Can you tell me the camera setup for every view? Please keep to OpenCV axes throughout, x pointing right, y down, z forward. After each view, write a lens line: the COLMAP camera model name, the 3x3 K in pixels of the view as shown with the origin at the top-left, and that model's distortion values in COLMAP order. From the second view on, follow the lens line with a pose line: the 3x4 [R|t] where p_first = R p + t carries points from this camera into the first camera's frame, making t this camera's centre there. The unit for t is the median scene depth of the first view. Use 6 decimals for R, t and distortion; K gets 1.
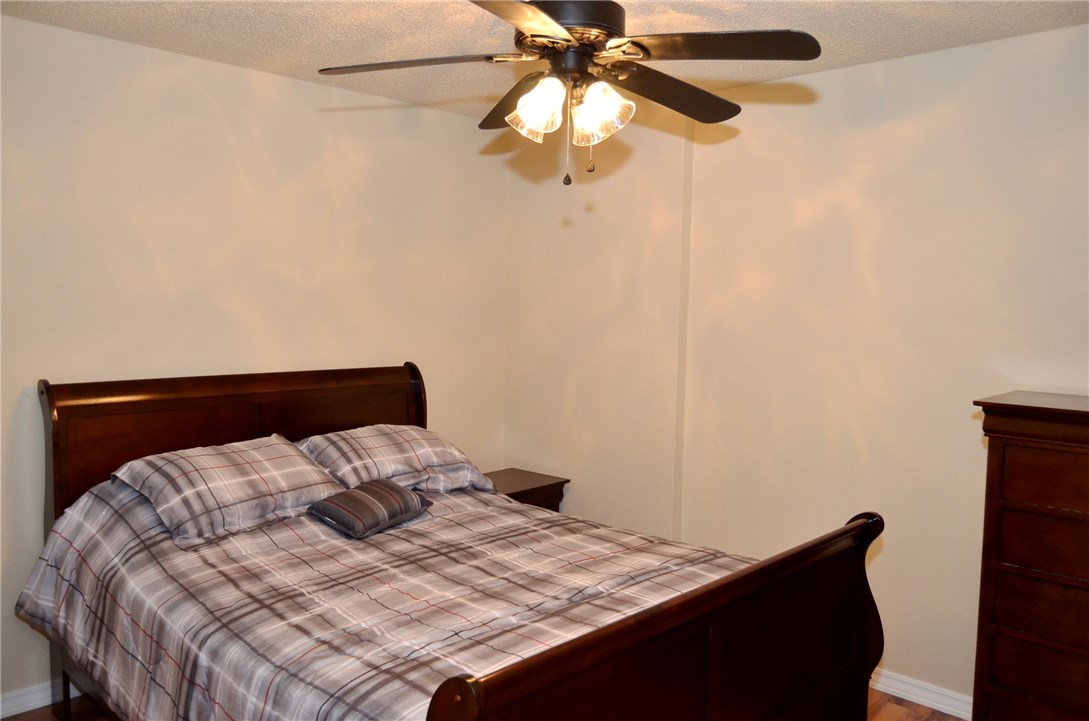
lens RADIAL K [[846.1, 0, 544.5], [0, 846.1, 360.5], [0, 0, 1]] dist [-0.005110, -0.004110]
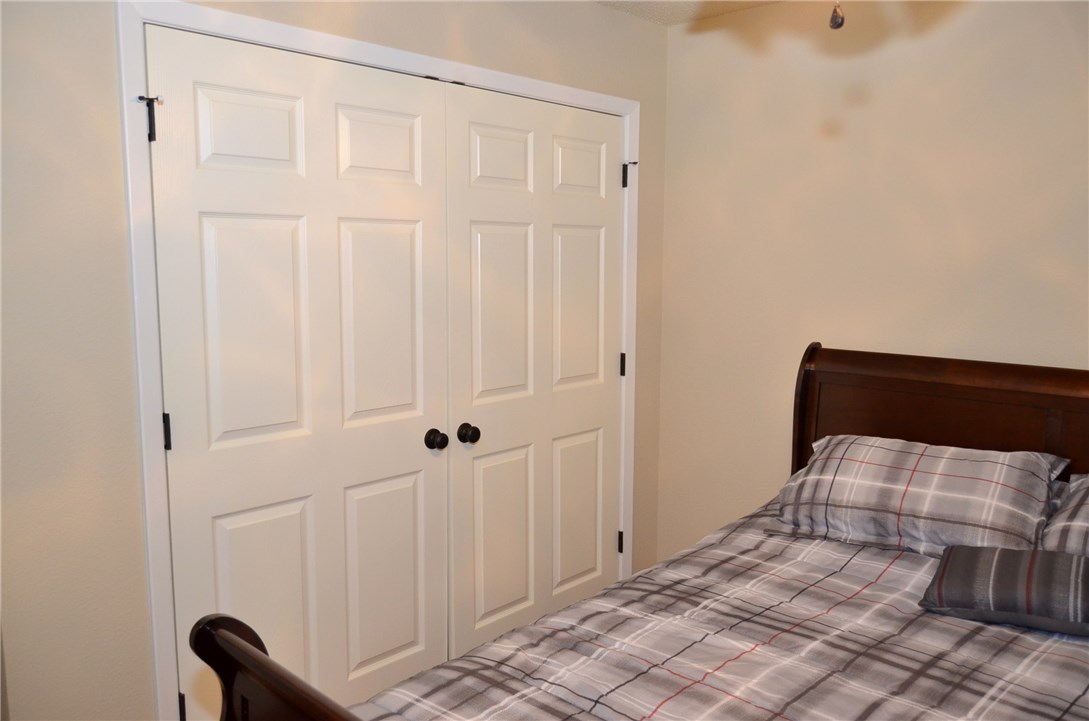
lens RADIAL K [[846.1, 0, 544.5], [0, 846.1, 360.5], [0, 0, 1]] dist [-0.005110, -0.004110]
pose [[0.005961, 0.107321, -0.994207, 0.491847], [-0.076528, 0.991357, 0.106554, -0.045124], [0.997050, 0.075449, 0.014122, 0.735699]]
